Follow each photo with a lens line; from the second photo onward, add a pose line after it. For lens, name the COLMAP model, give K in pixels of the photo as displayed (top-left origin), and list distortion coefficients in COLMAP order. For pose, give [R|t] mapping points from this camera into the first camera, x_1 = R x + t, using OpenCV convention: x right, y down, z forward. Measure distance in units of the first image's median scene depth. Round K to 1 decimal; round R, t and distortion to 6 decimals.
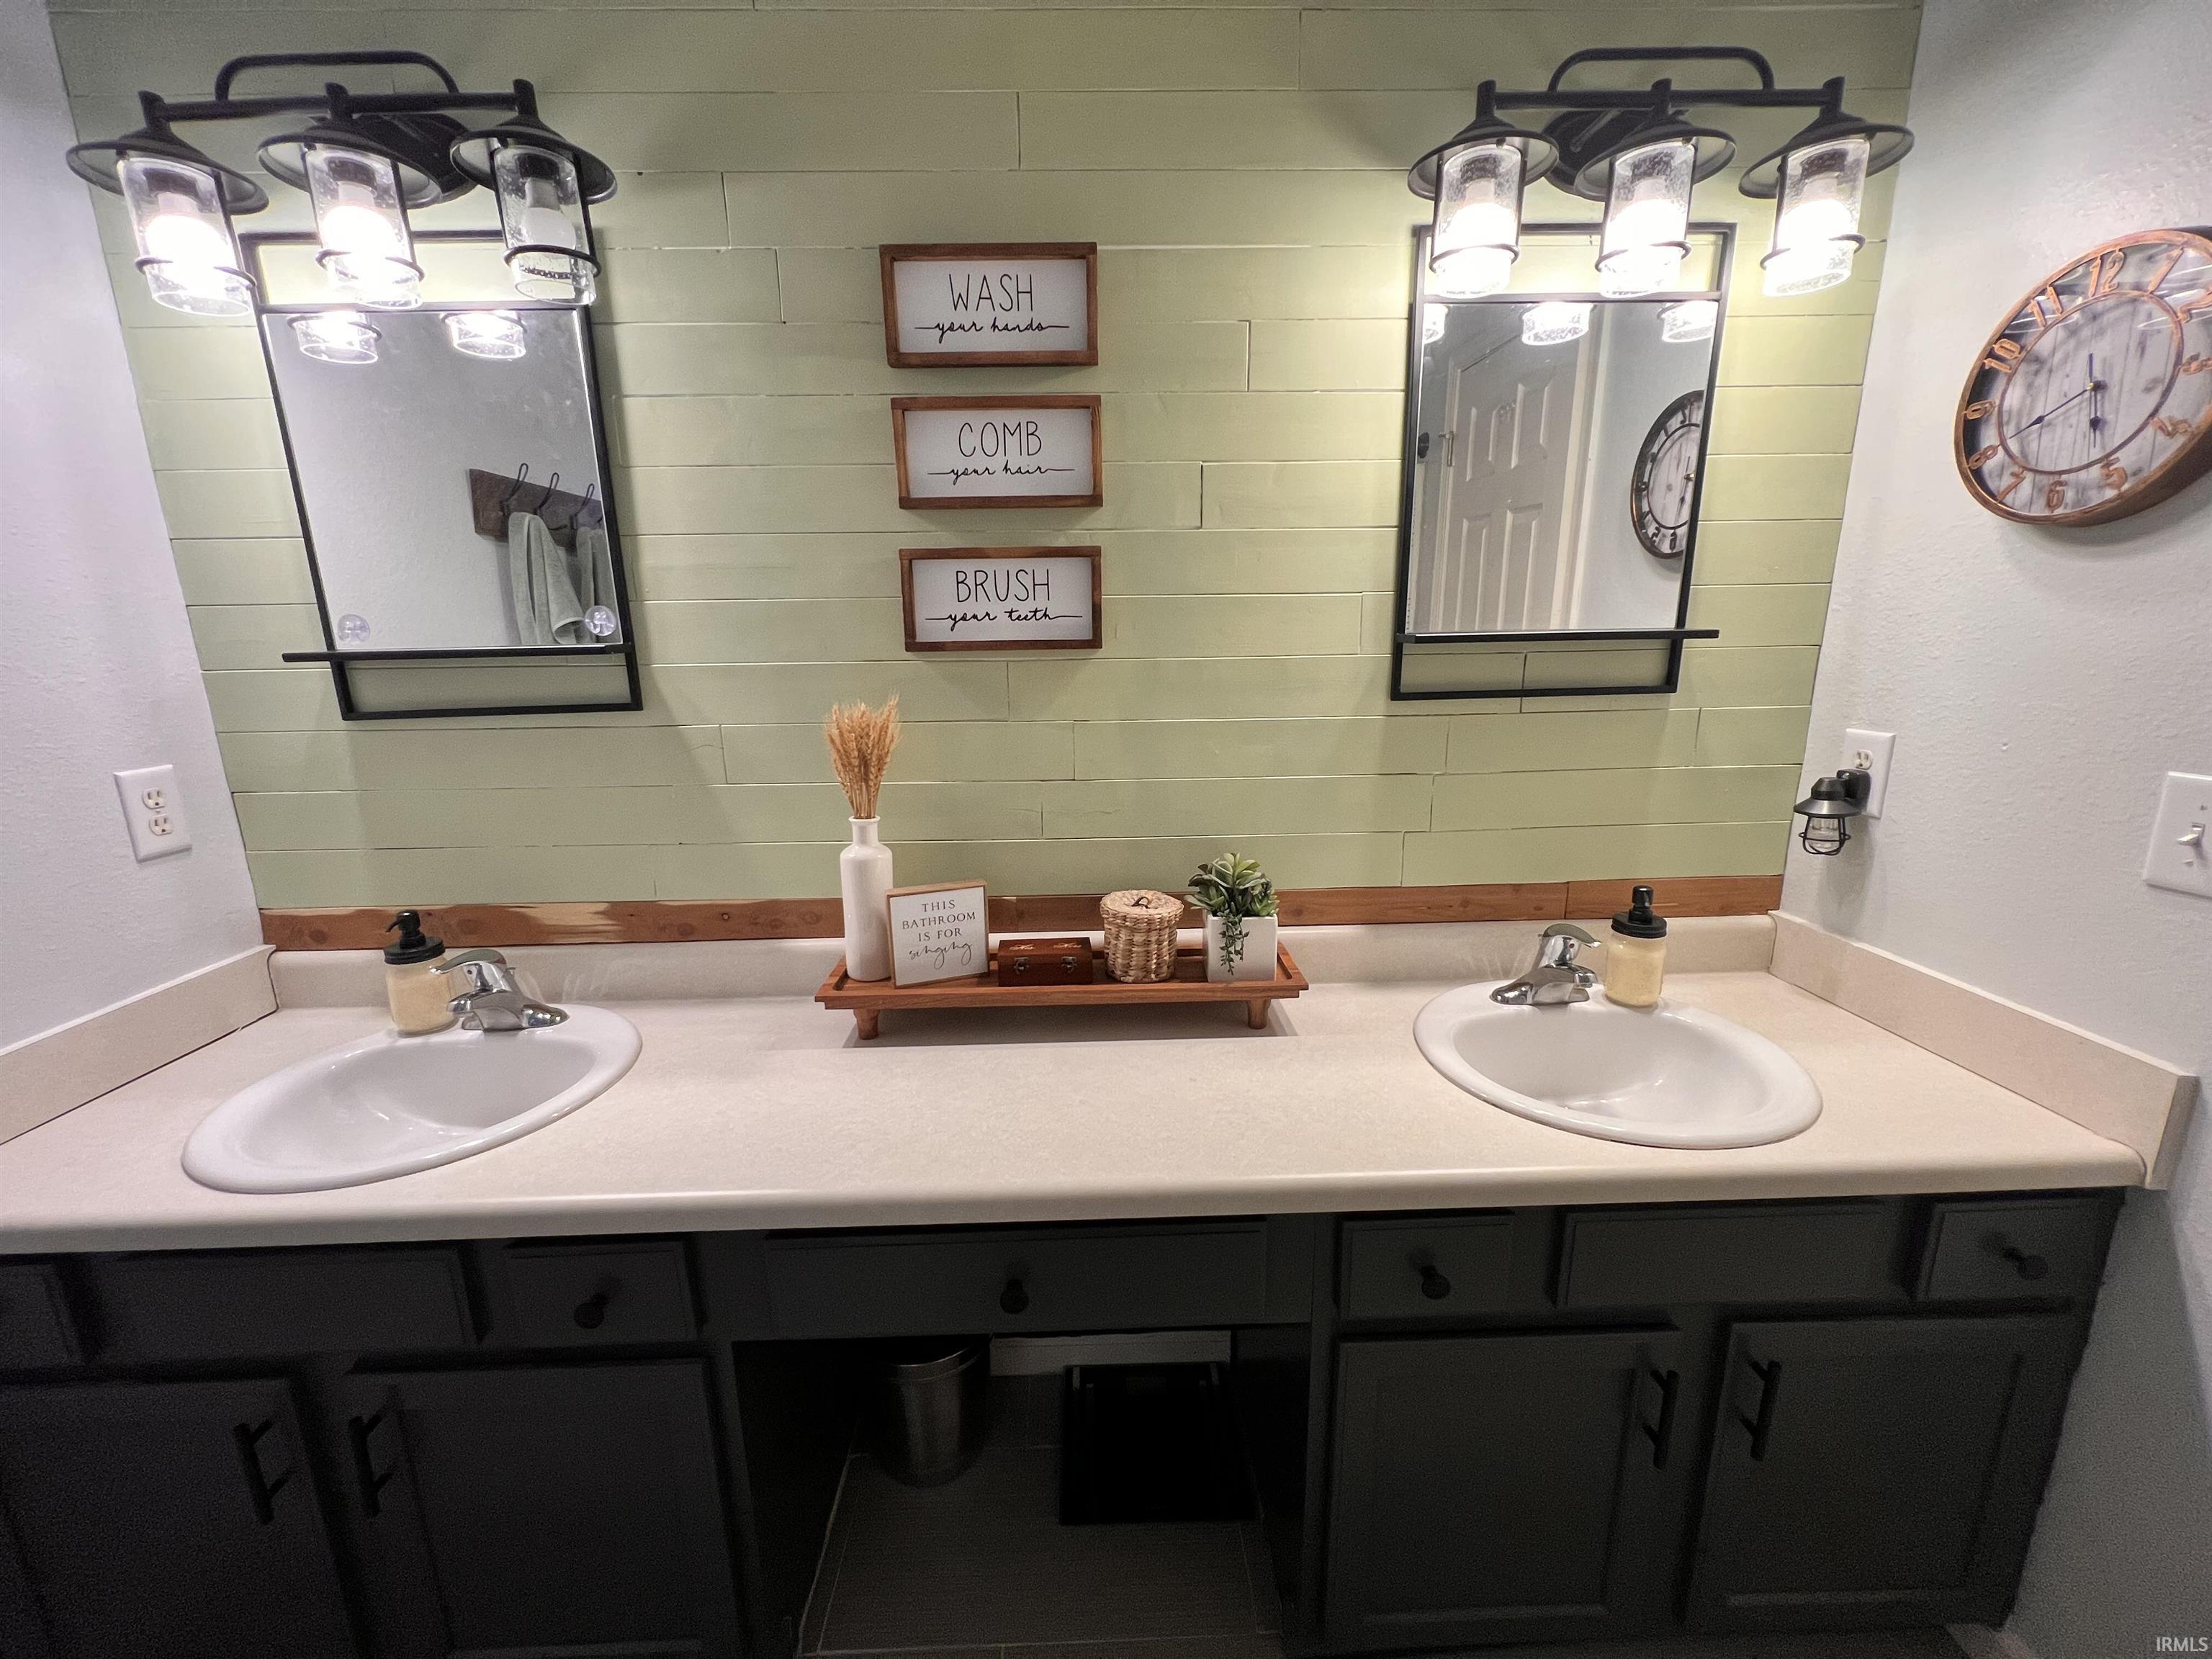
lens RADIAL K [[881.4, 0, 1106.0], [0, 881.4, 829.5], [0, 0, 1]] dist [0.001227, -0.004140]
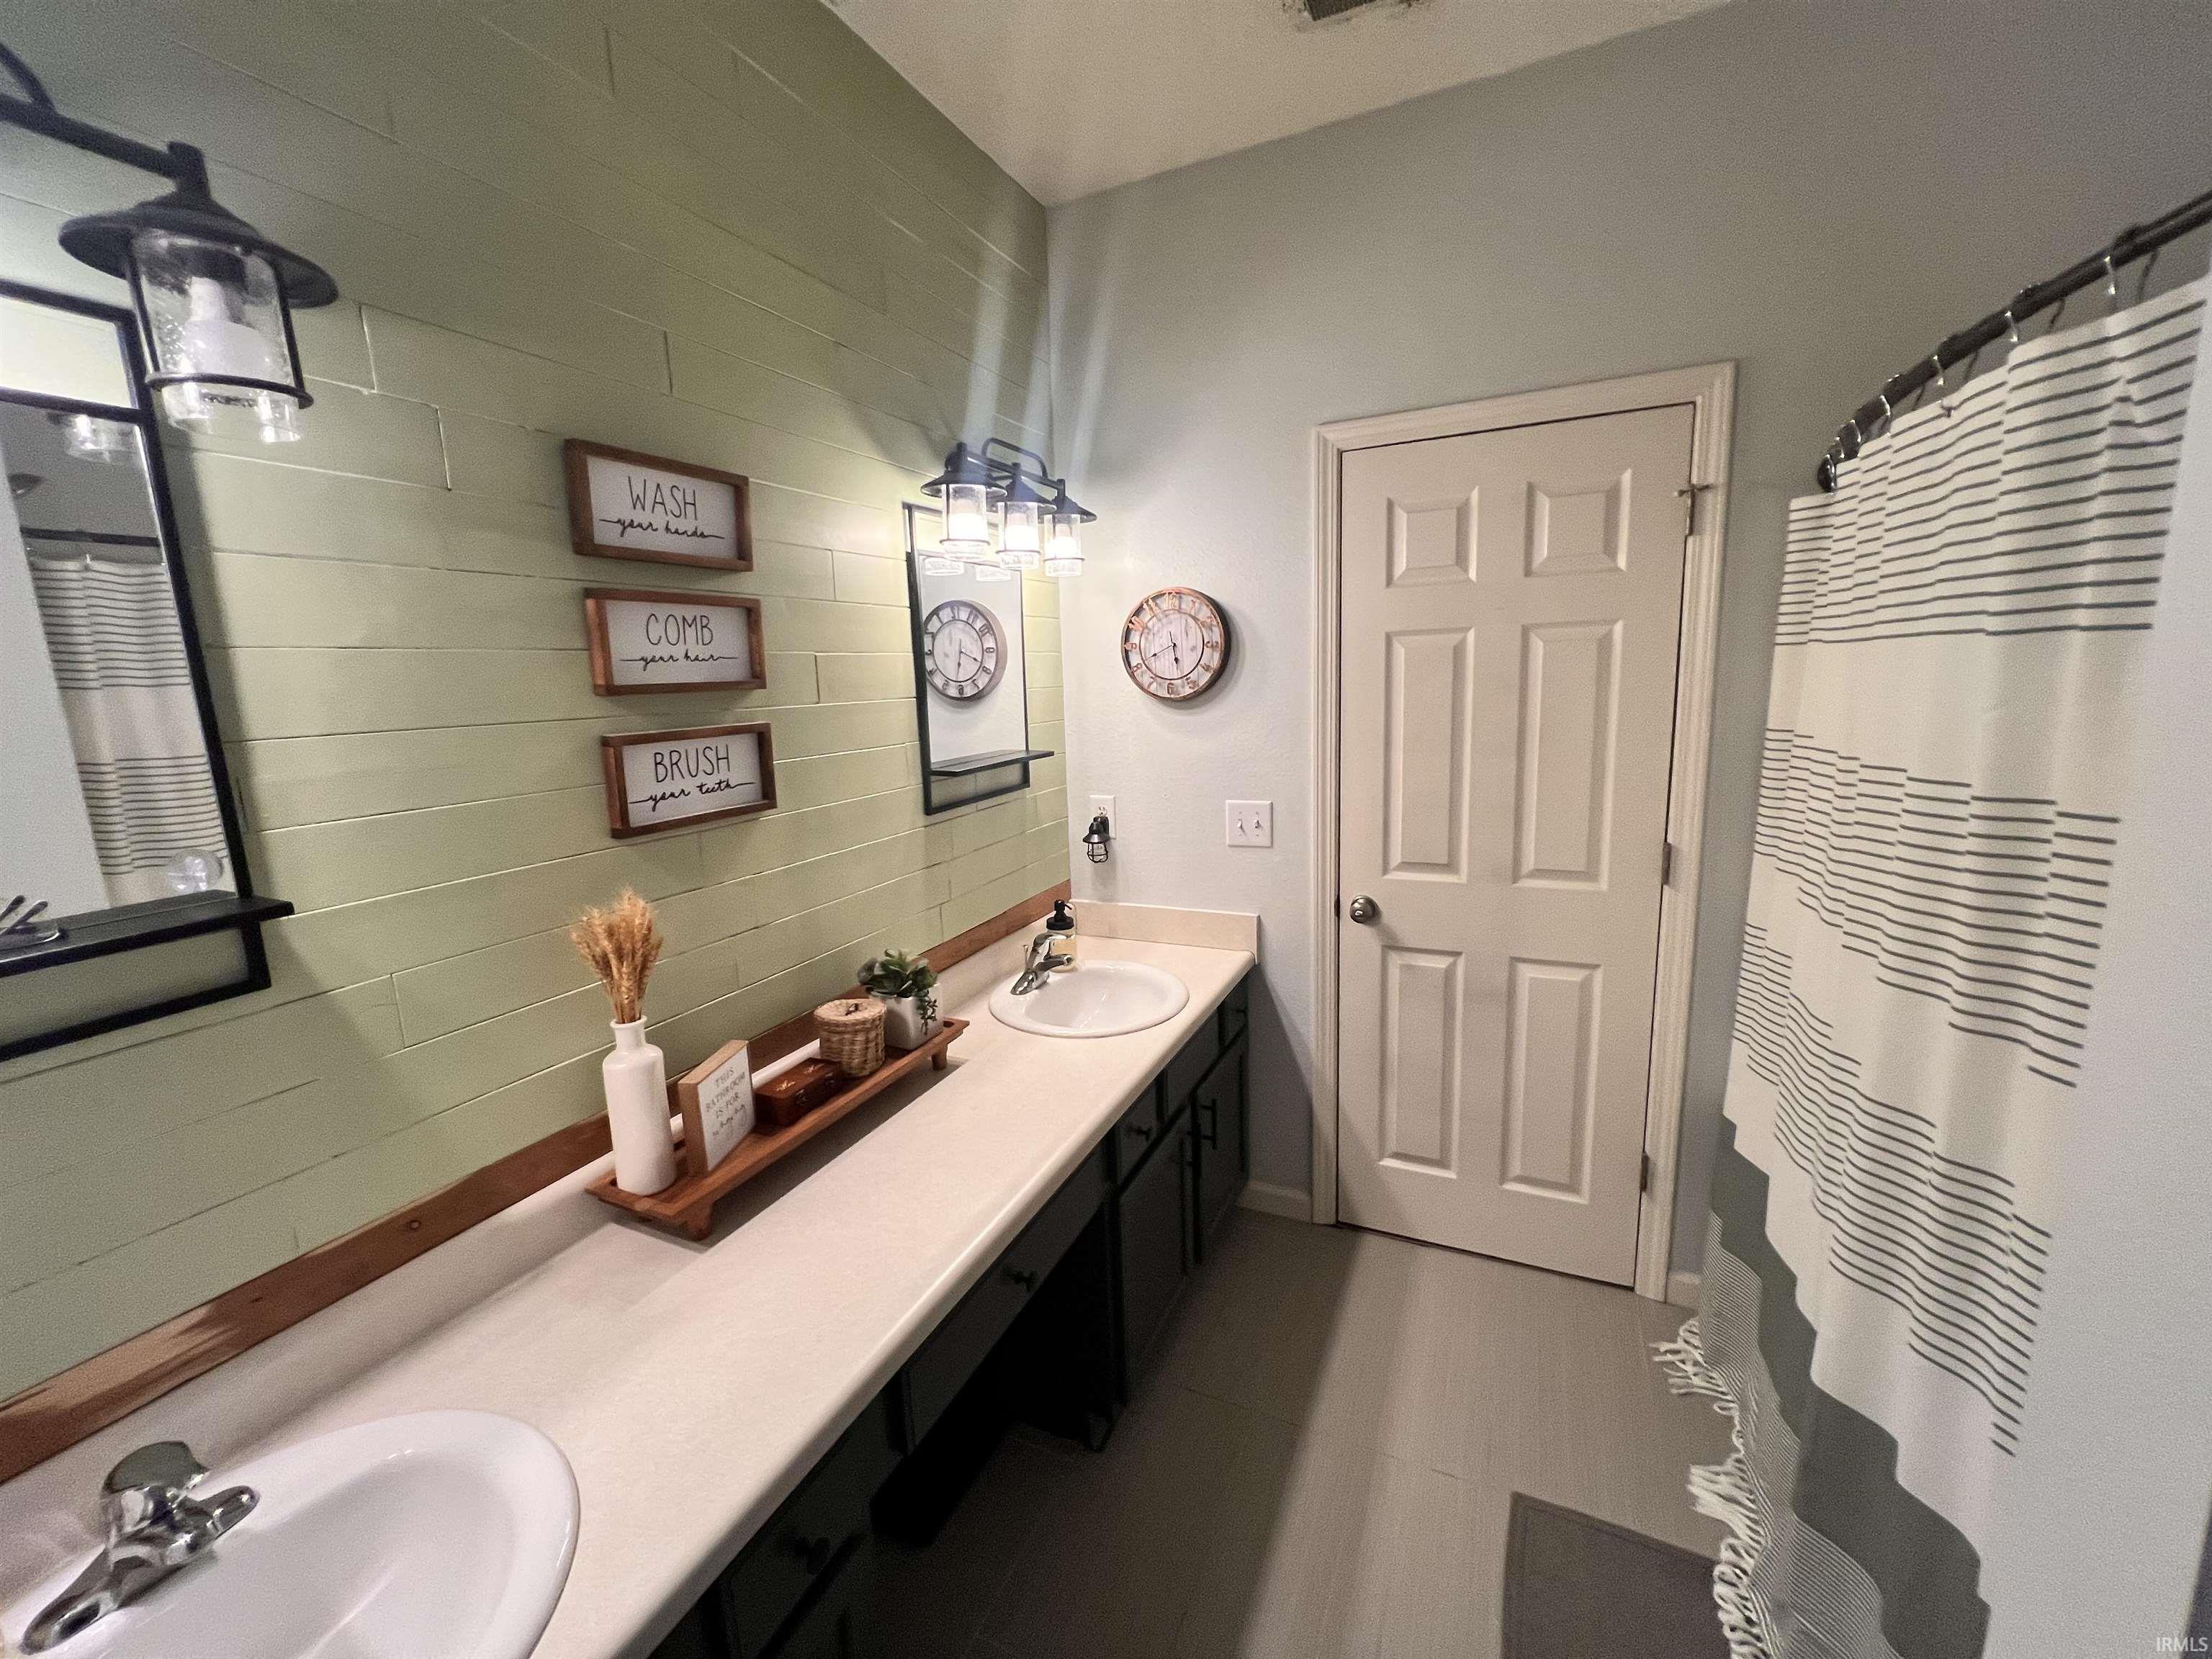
lens RADIAL K [[881.4, 0, 1106.0], [0, 881.4, 829.5], [0, 0, 1]] dist [0.001227, -0.004140]
pose [[0.445610, -0.157904, 0.881191, -0.856378], [0.219790, 0.973492, 0.063298, -0.161360], [-0.867827, 0.165470, 0.468503, 0.095403]]
